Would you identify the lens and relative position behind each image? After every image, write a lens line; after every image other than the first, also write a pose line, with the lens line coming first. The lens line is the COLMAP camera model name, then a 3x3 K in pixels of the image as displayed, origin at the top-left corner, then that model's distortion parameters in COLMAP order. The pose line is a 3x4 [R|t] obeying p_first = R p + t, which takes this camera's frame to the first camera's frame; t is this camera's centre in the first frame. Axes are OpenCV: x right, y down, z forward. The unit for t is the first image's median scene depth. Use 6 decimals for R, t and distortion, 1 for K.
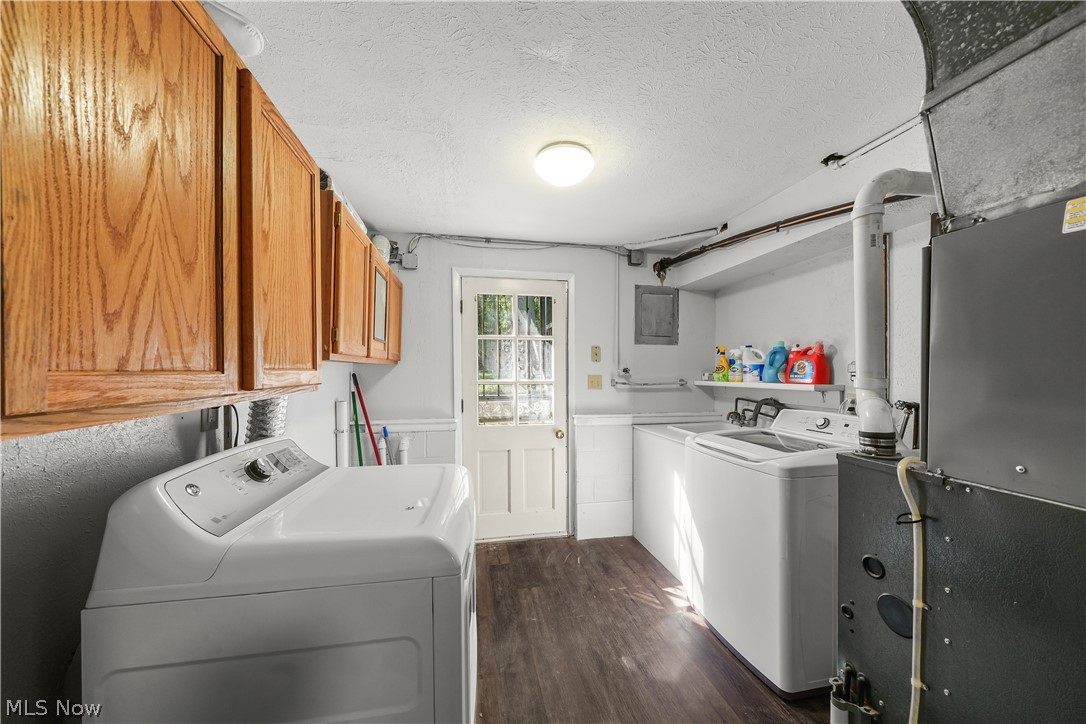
lens RADIAL K [[379.7, 0, 540.1], [0, 379.7, 366.6], [0, 0, 1]] dist [-0.003166, -0.000292]
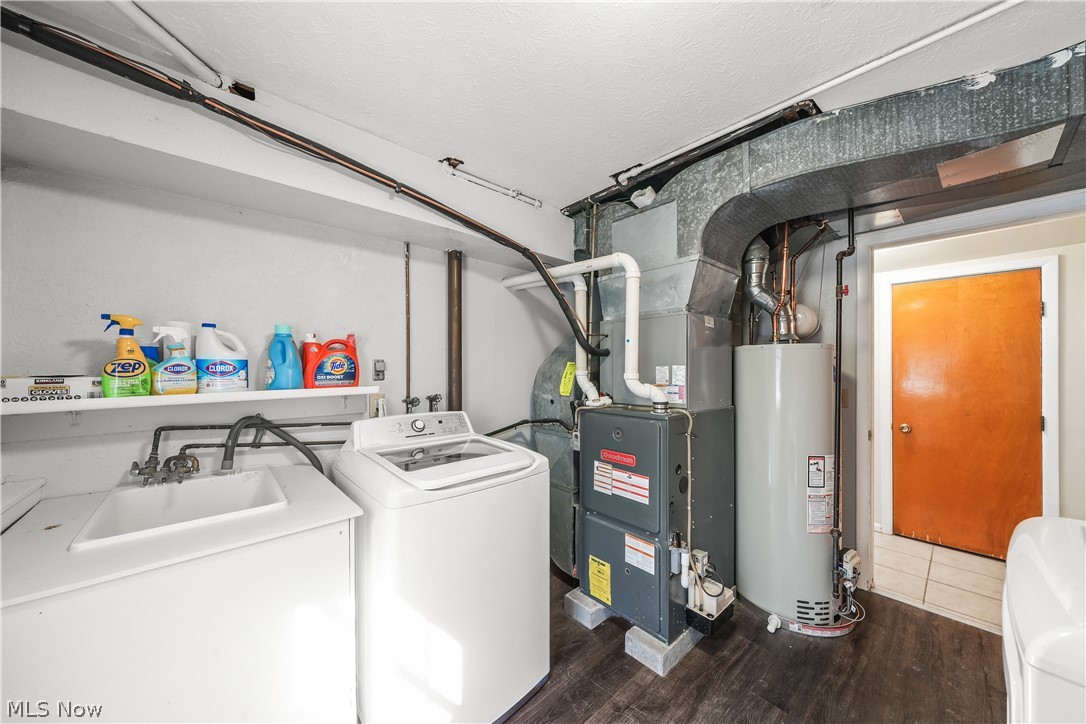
lens RADIAL K [[379.7, 0, 540.1], [0, 379.7, 366.6], [0, 0, 1]] dist [-0.003166, -0.000292]
pose [[-0.515658, 0.030380, 0.856255, -0.142535], [0.013697, 0.999536, -0.027215, 0.025555], [-0.856685, -0.002305, -0.515835, 0.879938]]
